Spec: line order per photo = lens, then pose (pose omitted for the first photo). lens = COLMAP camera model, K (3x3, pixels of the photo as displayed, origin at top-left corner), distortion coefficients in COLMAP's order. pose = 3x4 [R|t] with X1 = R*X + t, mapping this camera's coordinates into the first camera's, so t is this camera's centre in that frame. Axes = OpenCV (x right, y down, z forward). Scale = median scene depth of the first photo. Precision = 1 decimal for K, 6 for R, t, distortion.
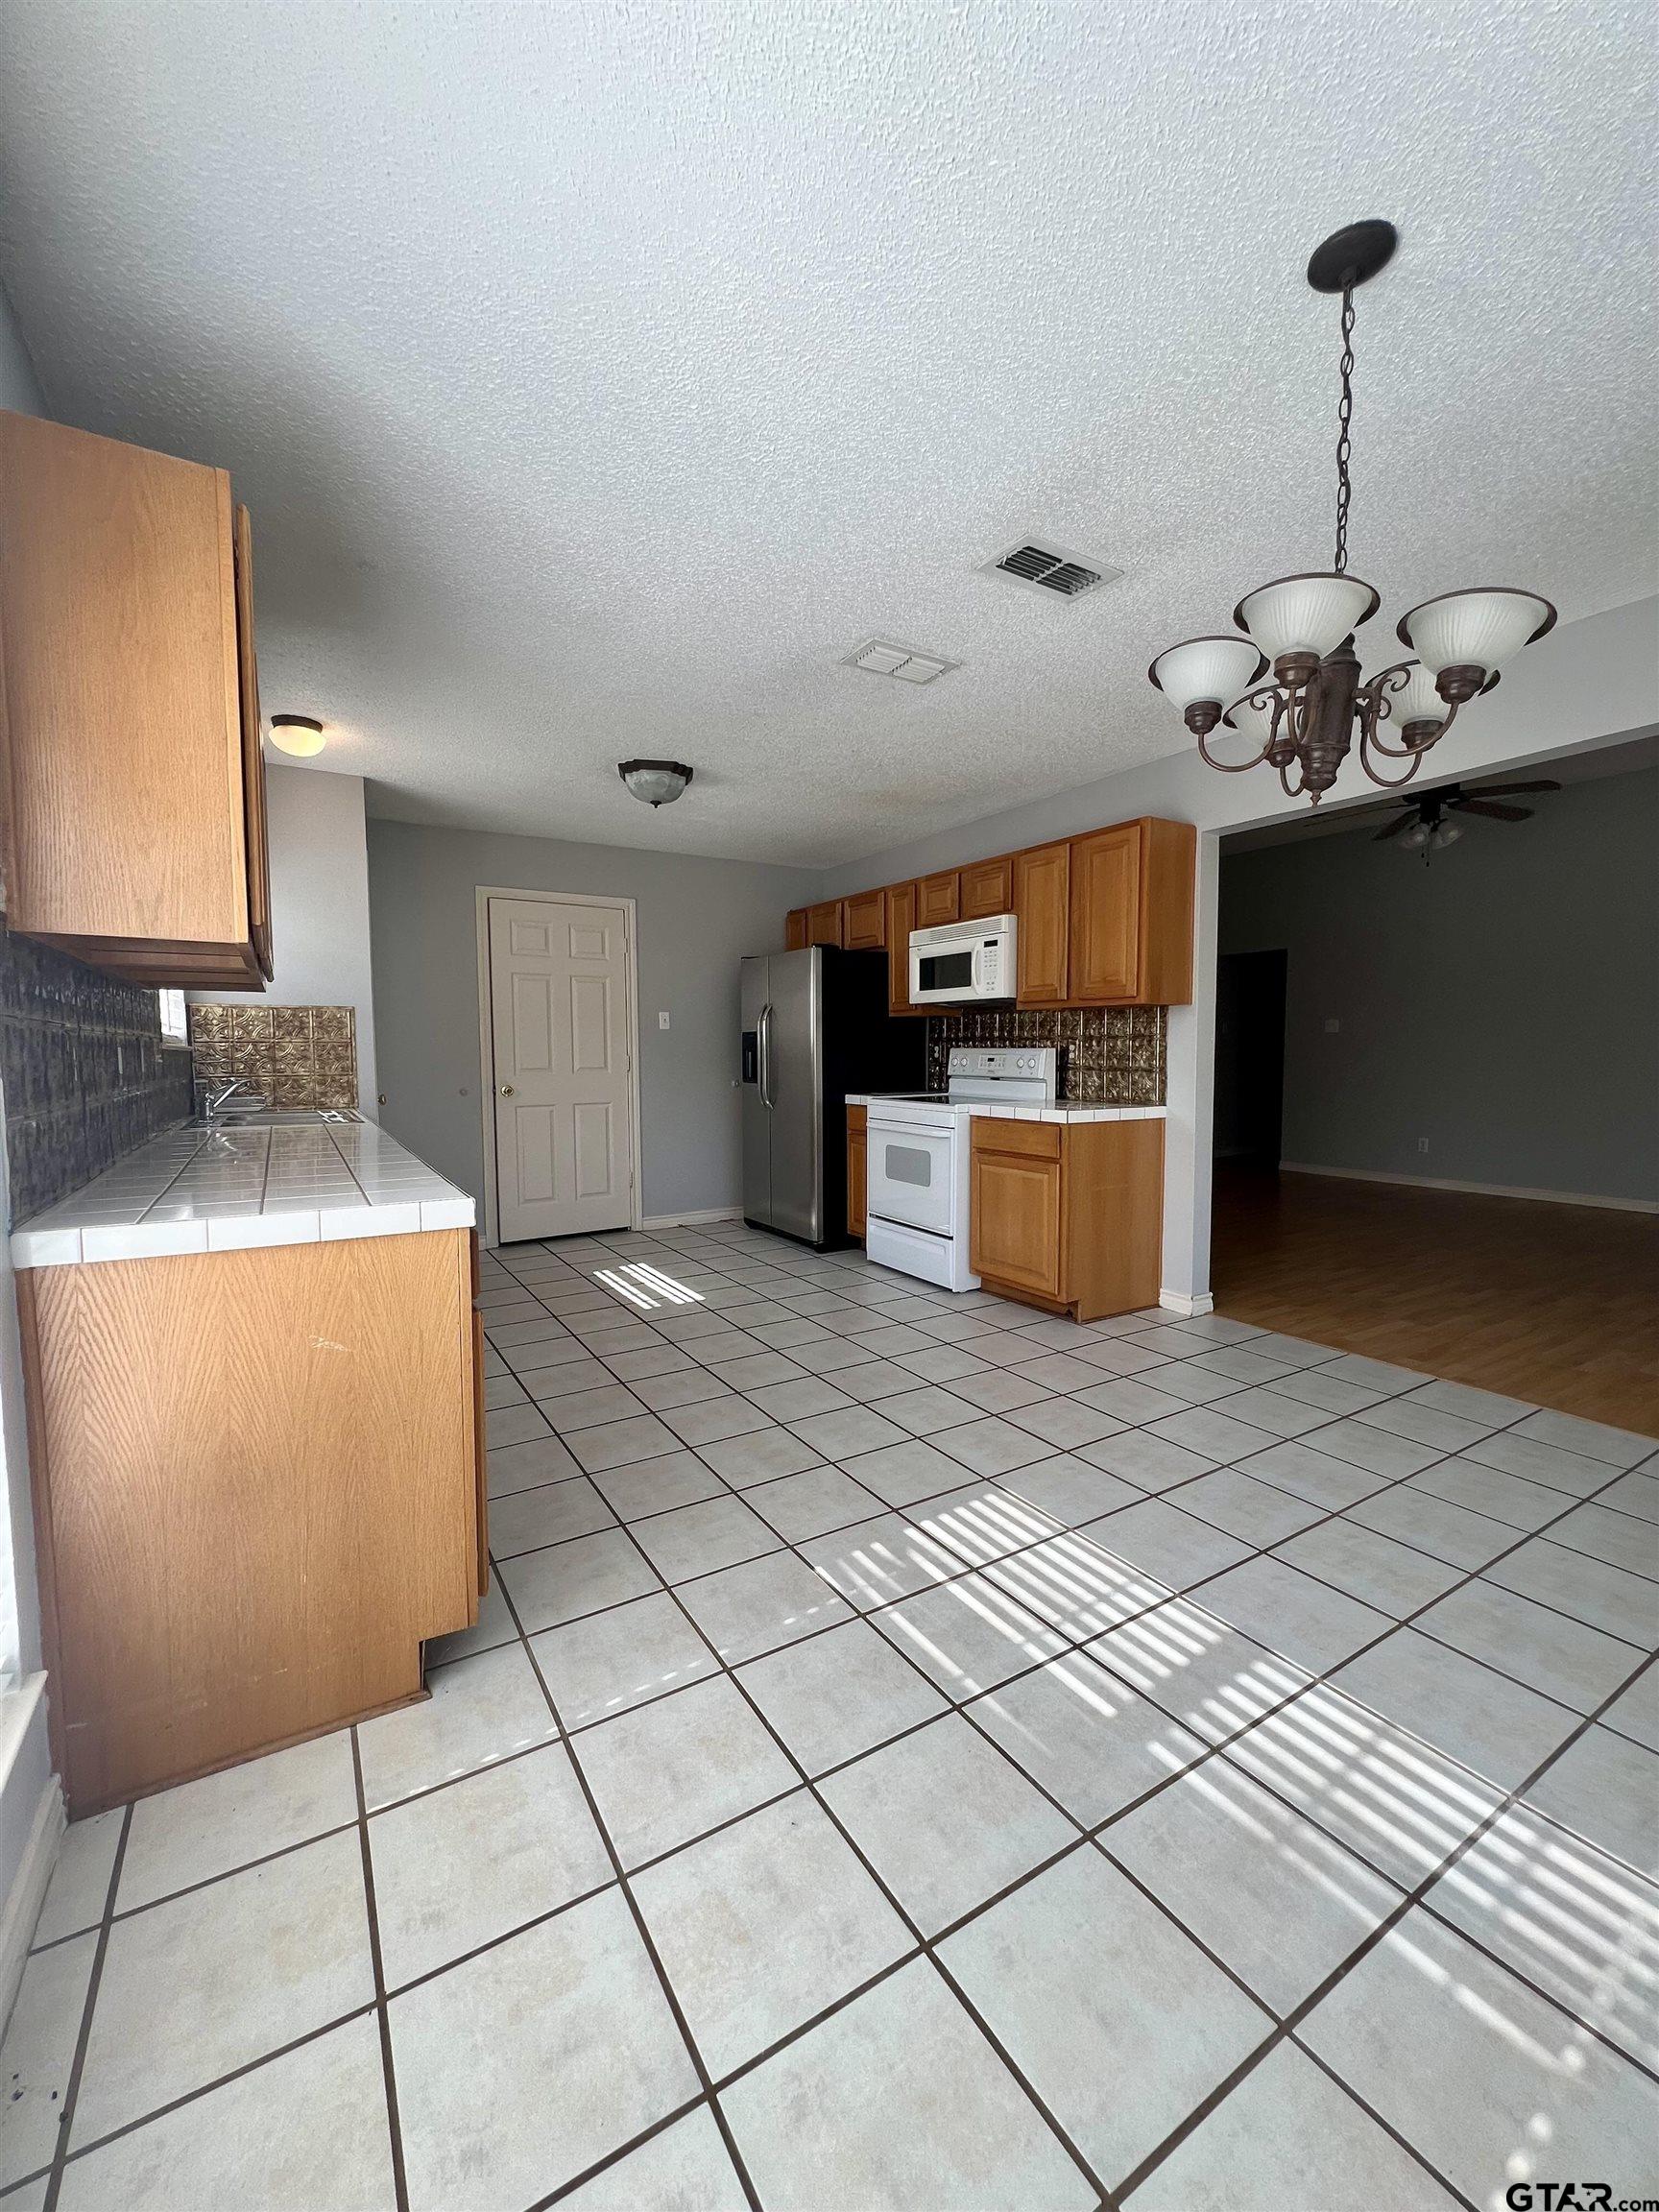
lens RADIAL K [[888.0, 0, 834.4], [0, 888.0, 1106.8], [0, 0, 1]] dist [-0.001974, 0.001004]
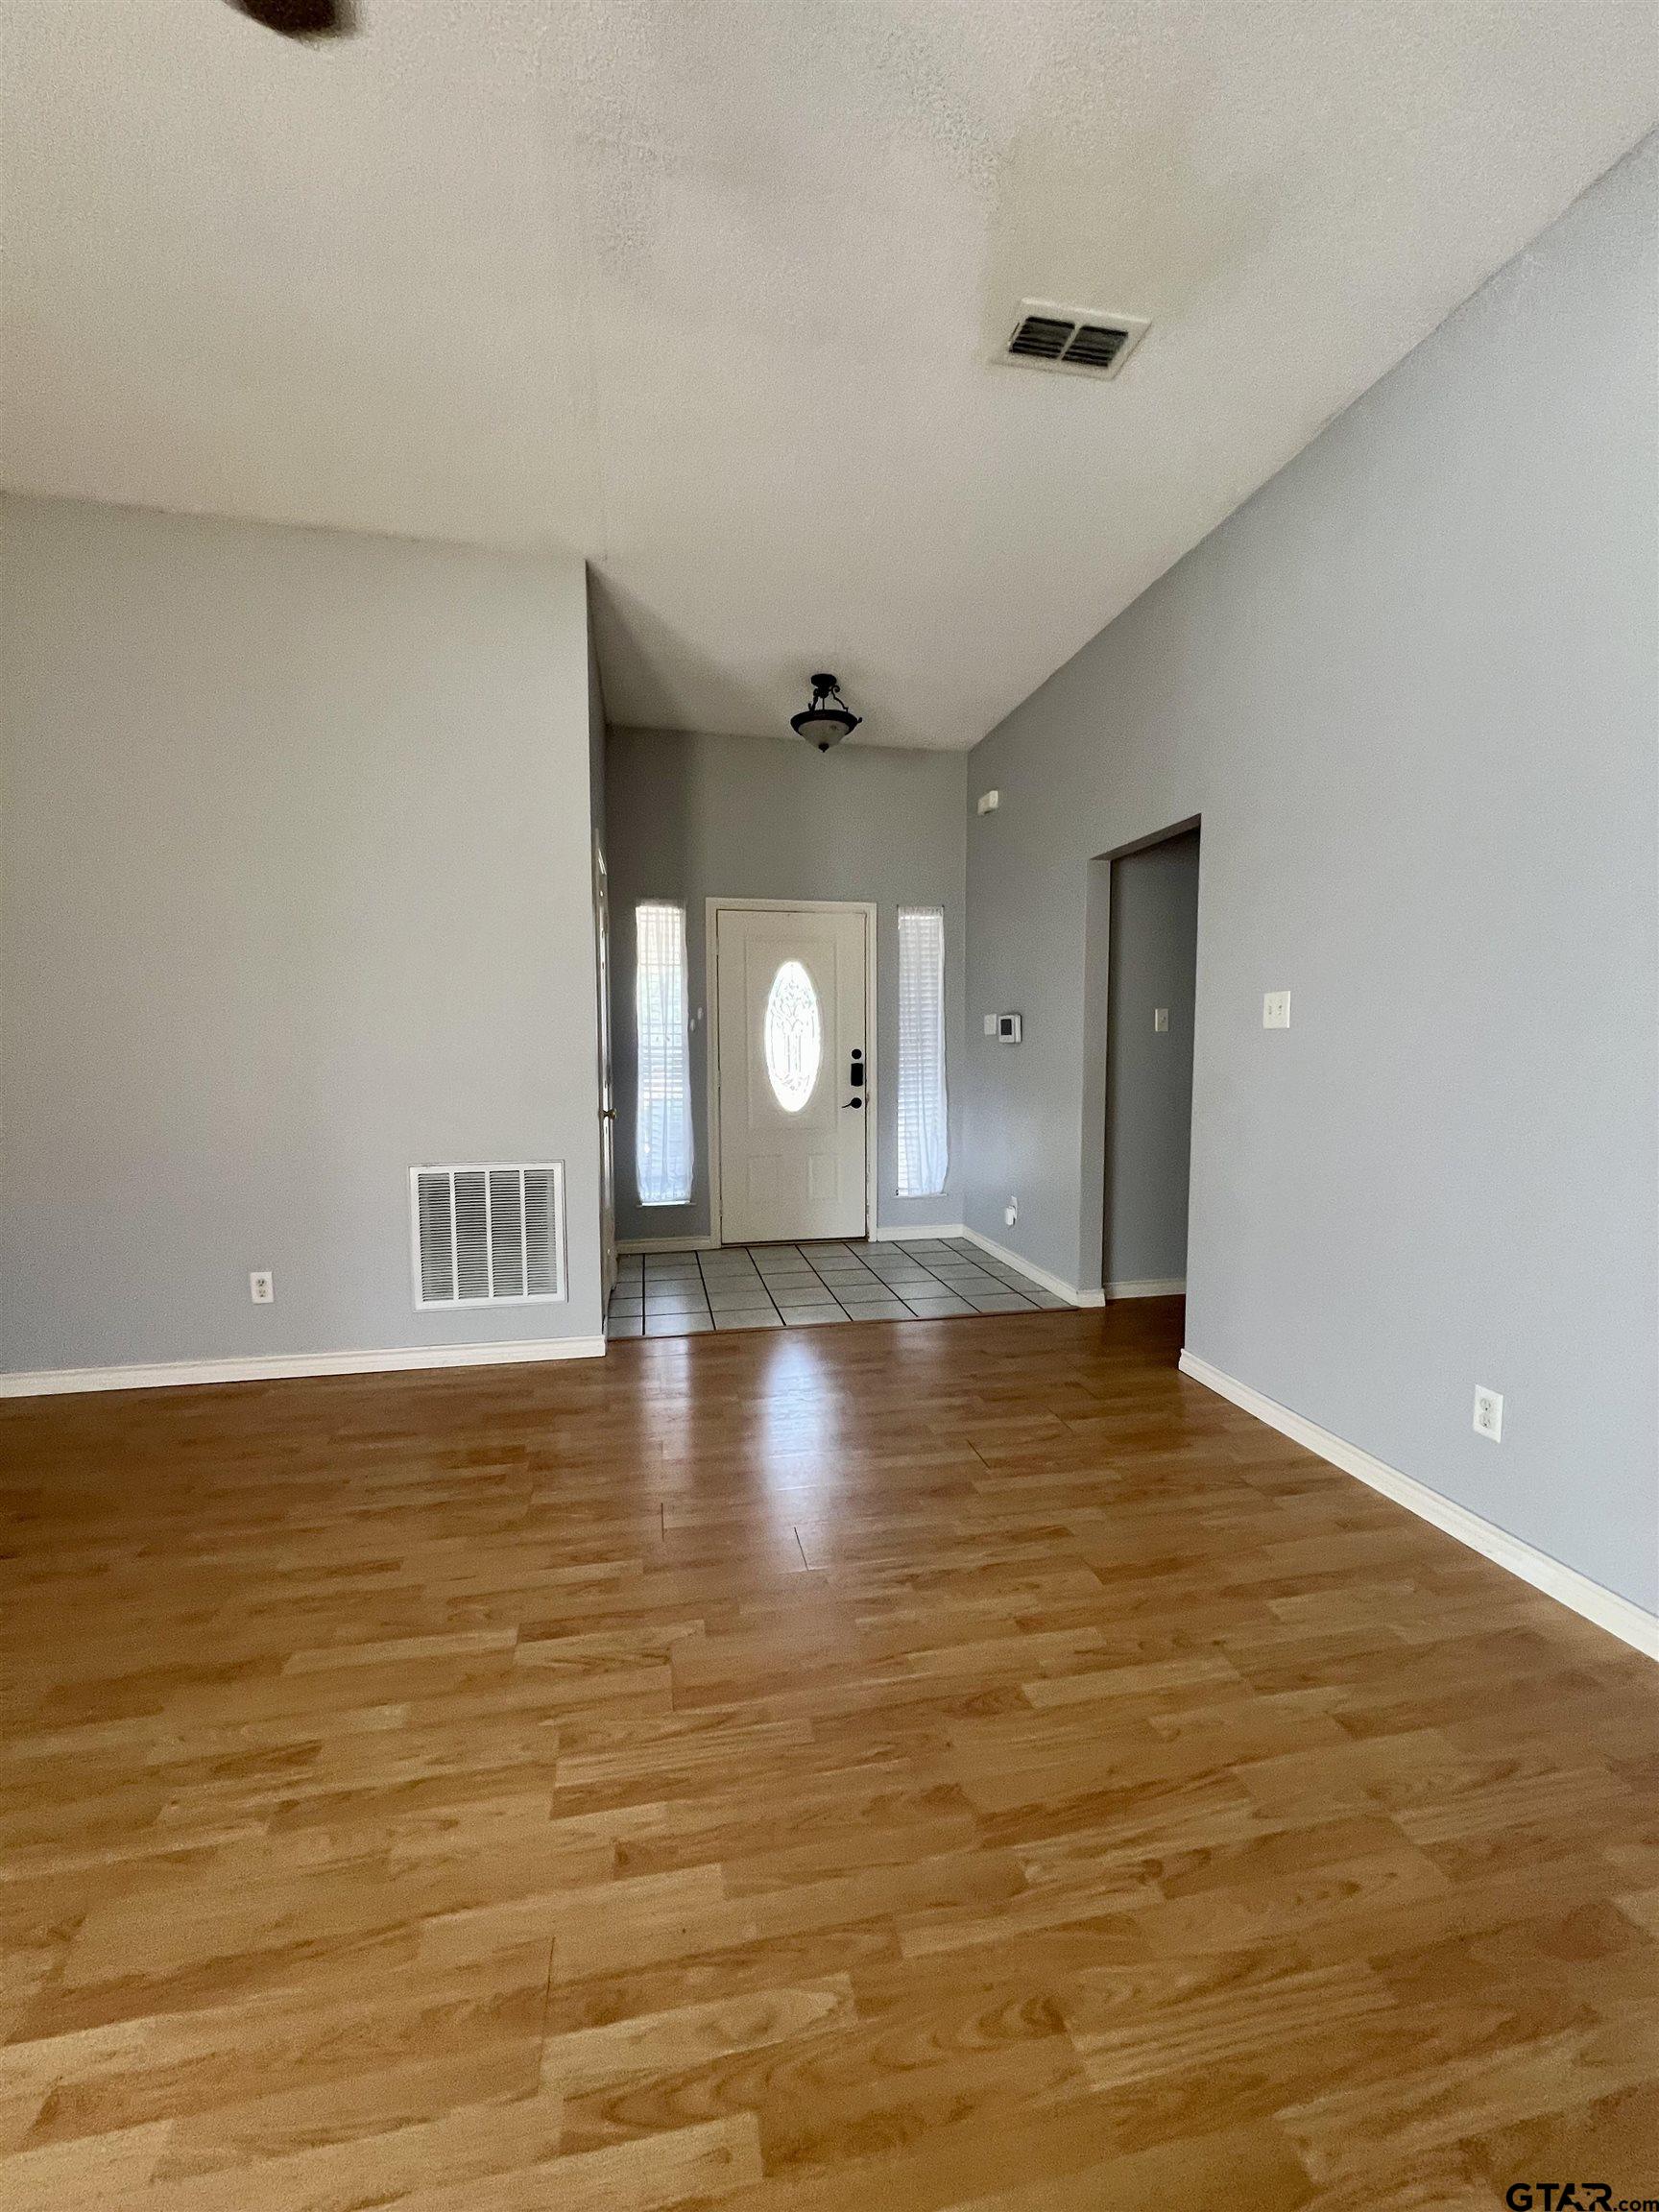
lens RADIAL K [[885.1, 0, 835.1], [0, 885.1, 1106.4], [0, 0, 1]] dist [-0.000692, 0.001184]
pose [[0.940538, 0.030822, -0.338286, 1.000964], [-0.028812, 0.999525, 0.010965, -0.099215], [0.338463, -0.000566, 0.940979, 1.173894]]
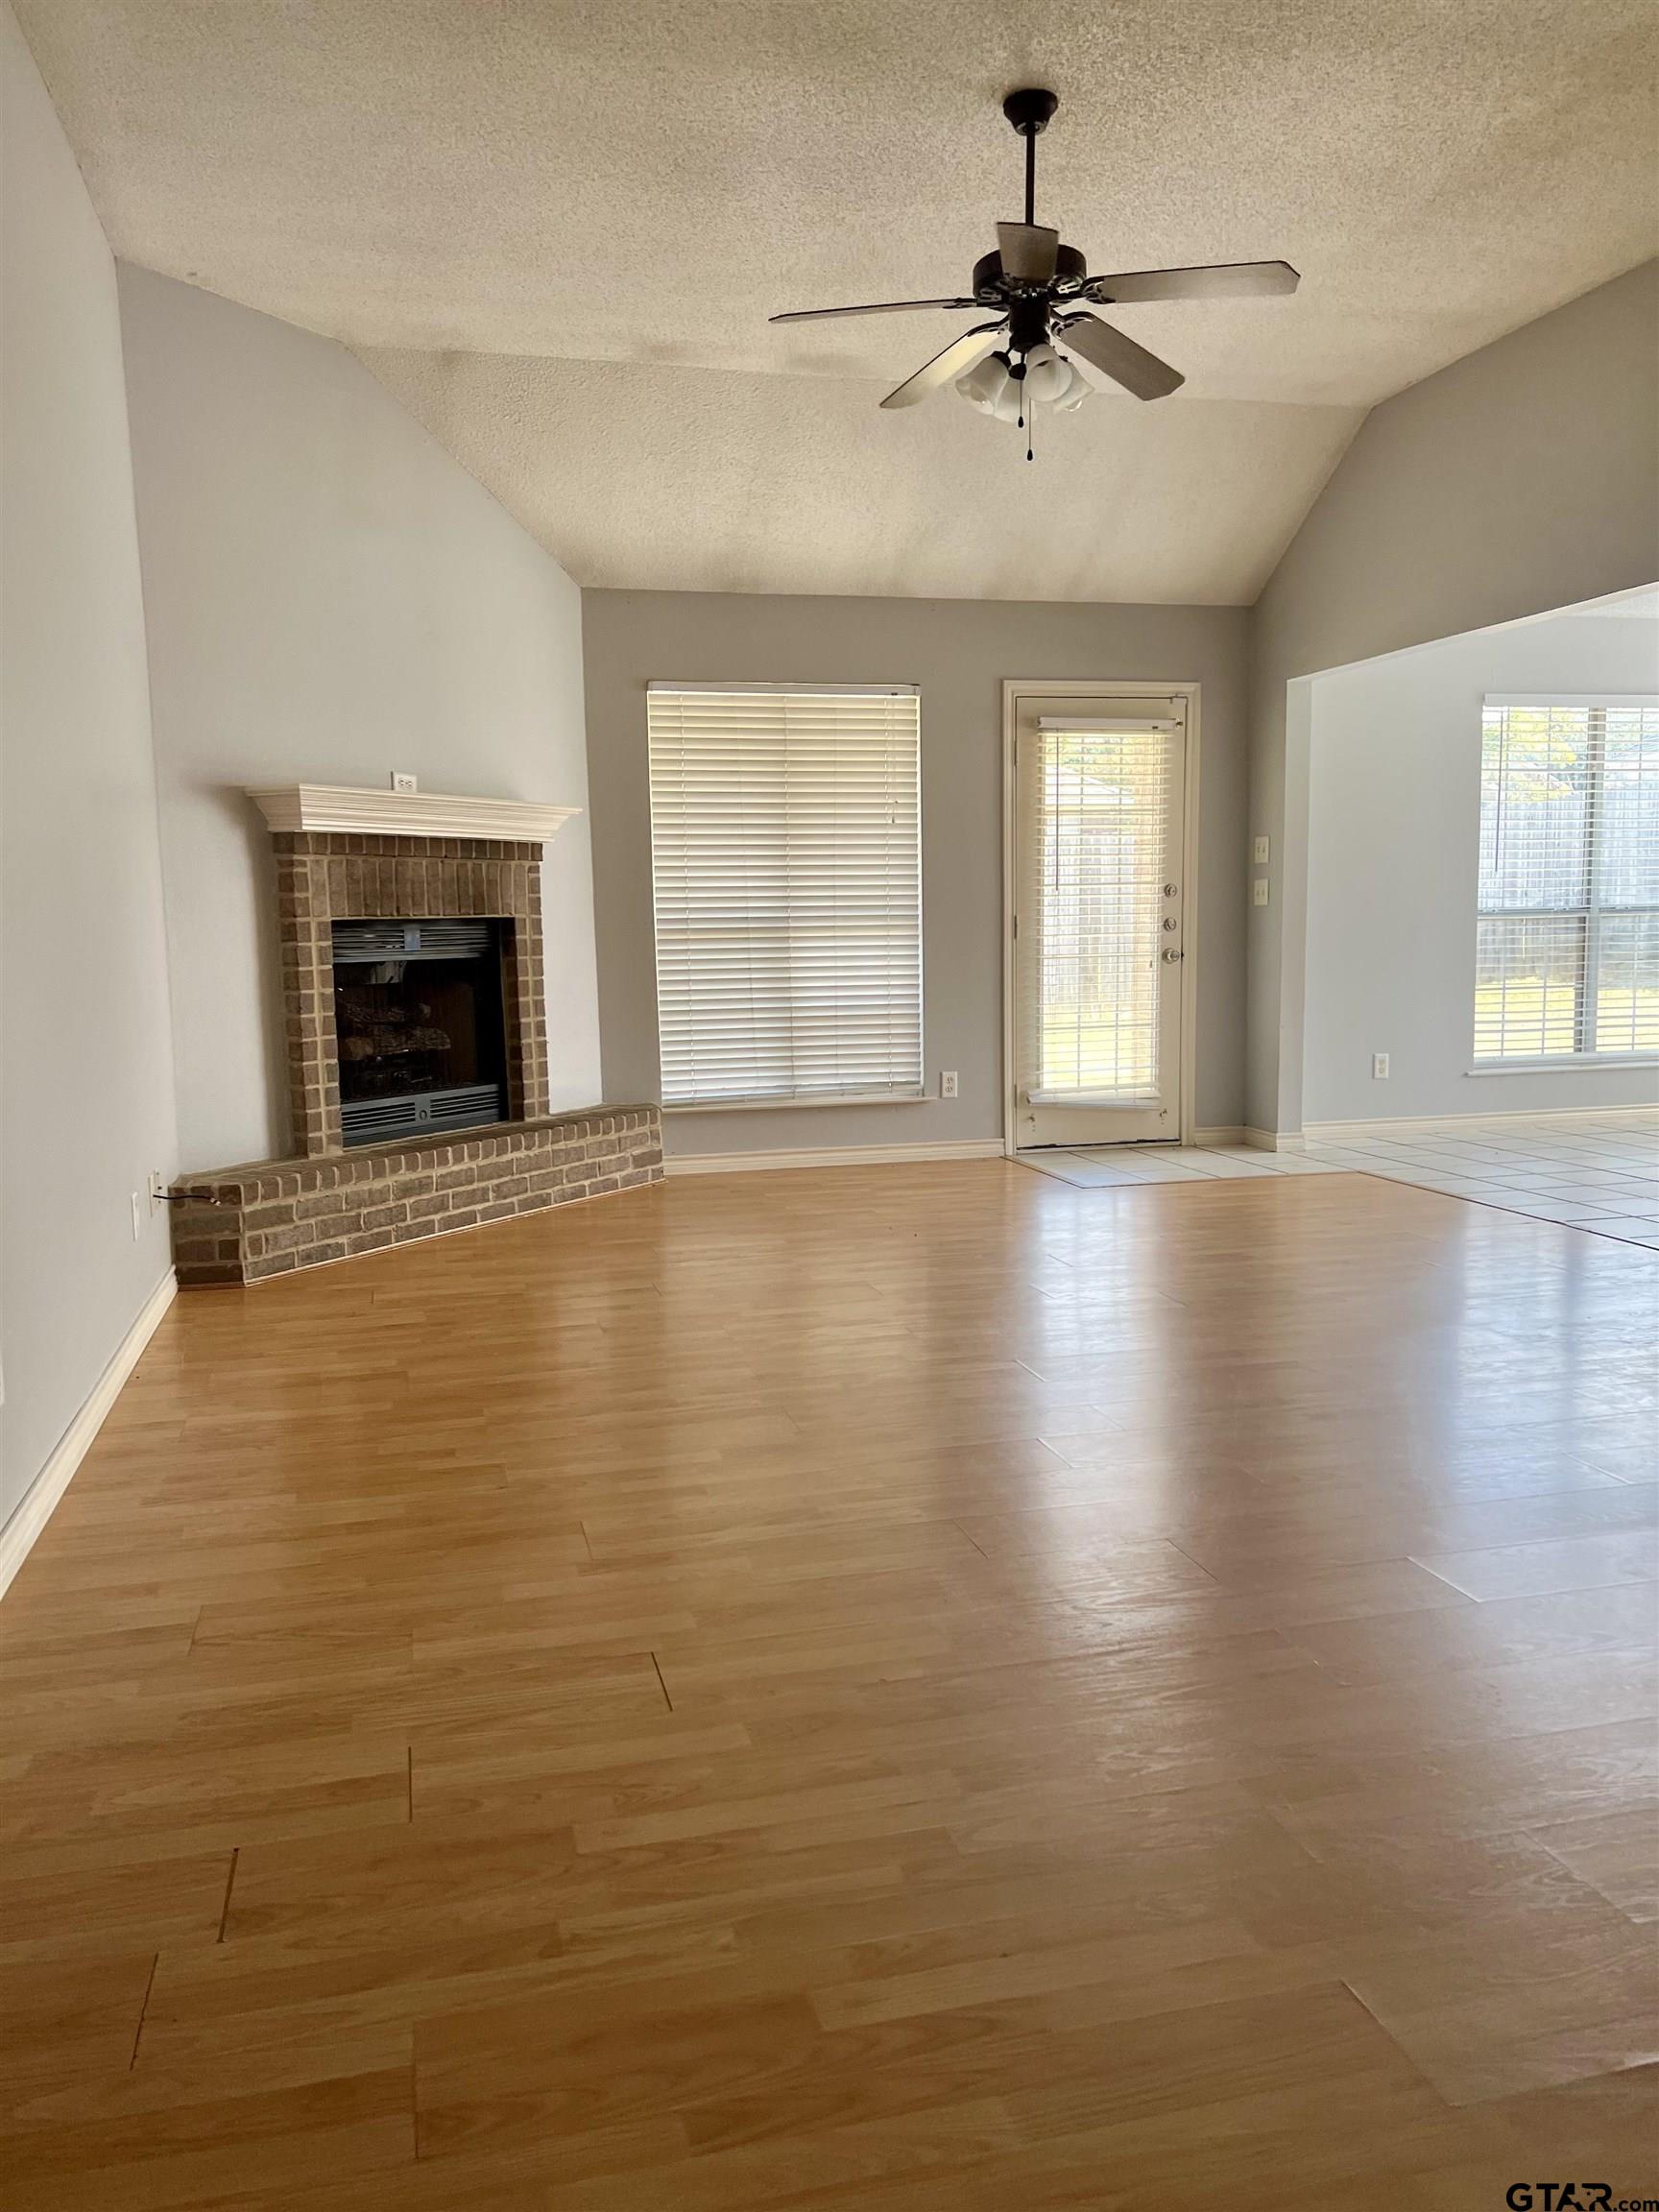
lens RADIAL K [[1662.9, 0, 829.5], [0, 1662.9, 1106.0], [0, 0, 1]] dist [0.104016, -0.000919]
pose [[-0.954292, -0.009466, 0.298727, 0.649826], [0.044982, 0.983565, 0.174862, -0.141997], [-0.295472, 0.180307, -0.938182, 2.344336]]
